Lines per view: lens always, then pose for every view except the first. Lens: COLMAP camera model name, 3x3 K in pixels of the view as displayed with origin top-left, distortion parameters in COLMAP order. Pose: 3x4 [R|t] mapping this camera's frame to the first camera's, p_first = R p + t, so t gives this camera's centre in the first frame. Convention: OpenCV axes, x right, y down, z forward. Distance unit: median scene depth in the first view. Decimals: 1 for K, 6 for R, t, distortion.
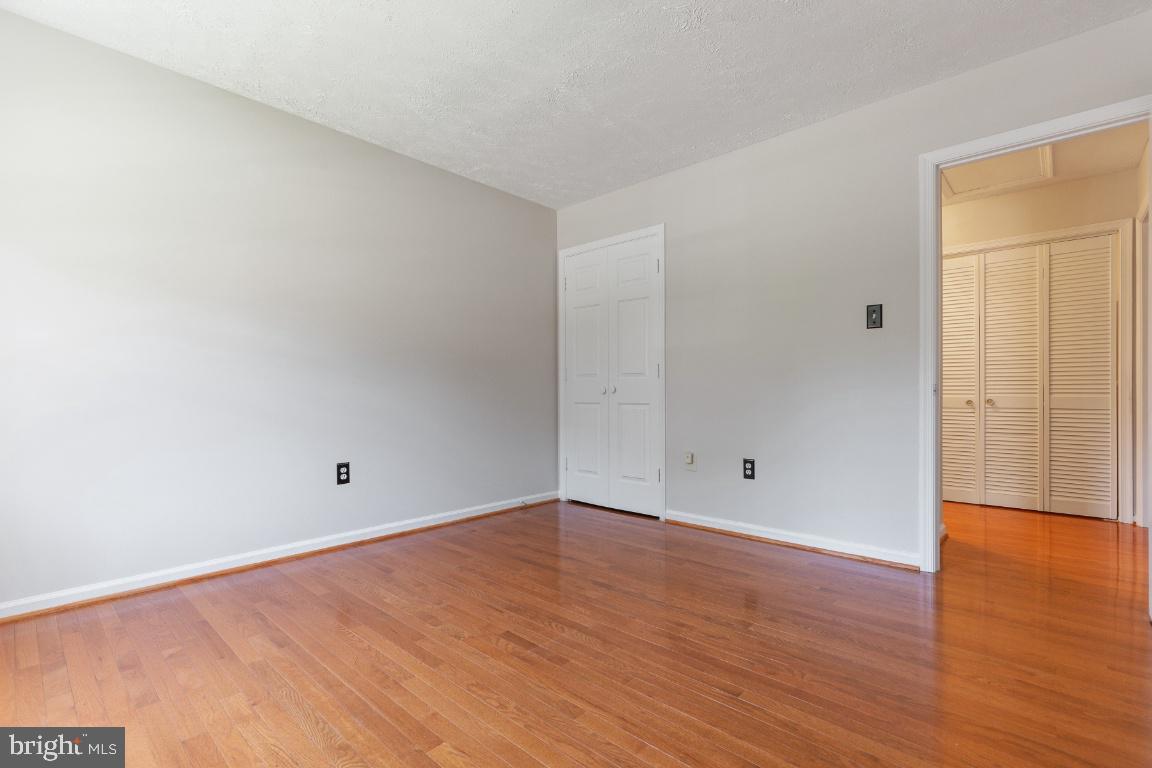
lens RADIAL K [[531.1, 0, 579.2], [0, 531.1, 385.4], [0, 0, 1]] dist [0.013071, 0.000396]
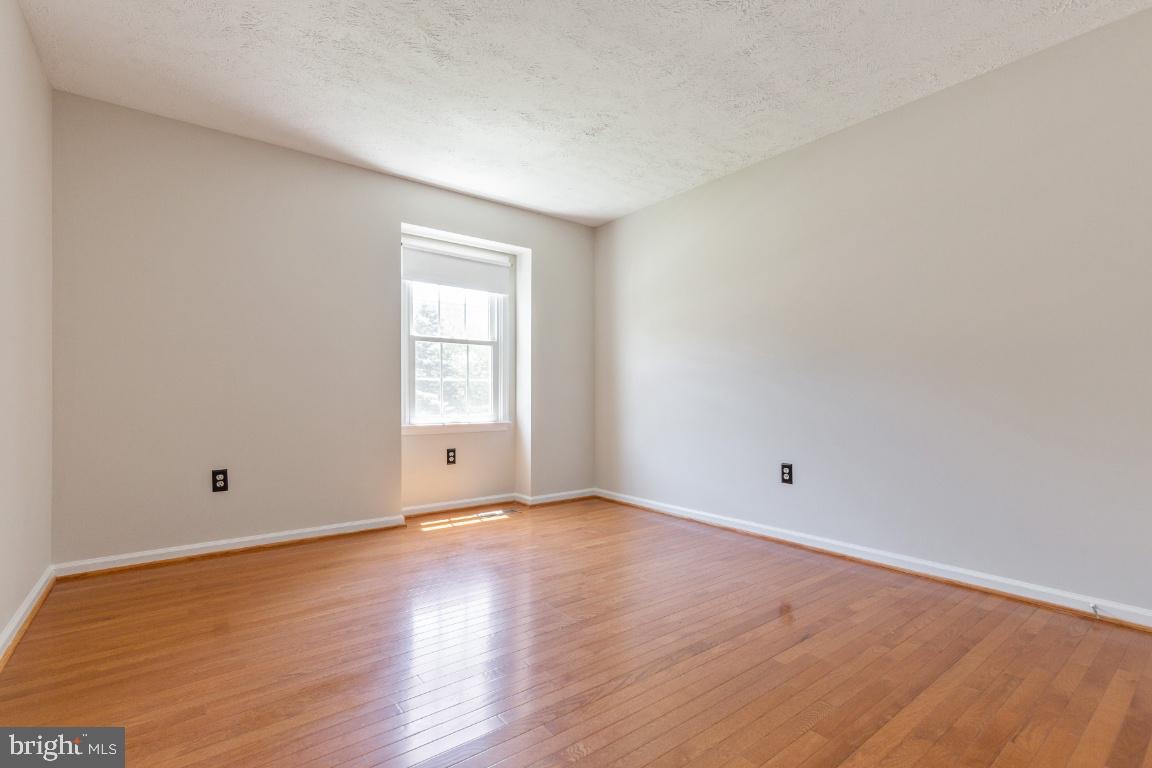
lens RADIAL K [[531.1, 0, 578.1], [0, 531.1, 393.8], [0, 0, 1]] dist [0.013071, 0.000396]
pose [[-0.165158, -0.001864, -0.986265, 0.665585], [0.003500, 0.999991, -0.002476, 0.012095], [0.986261, -0.003861, -0.165150, 0.782004]]
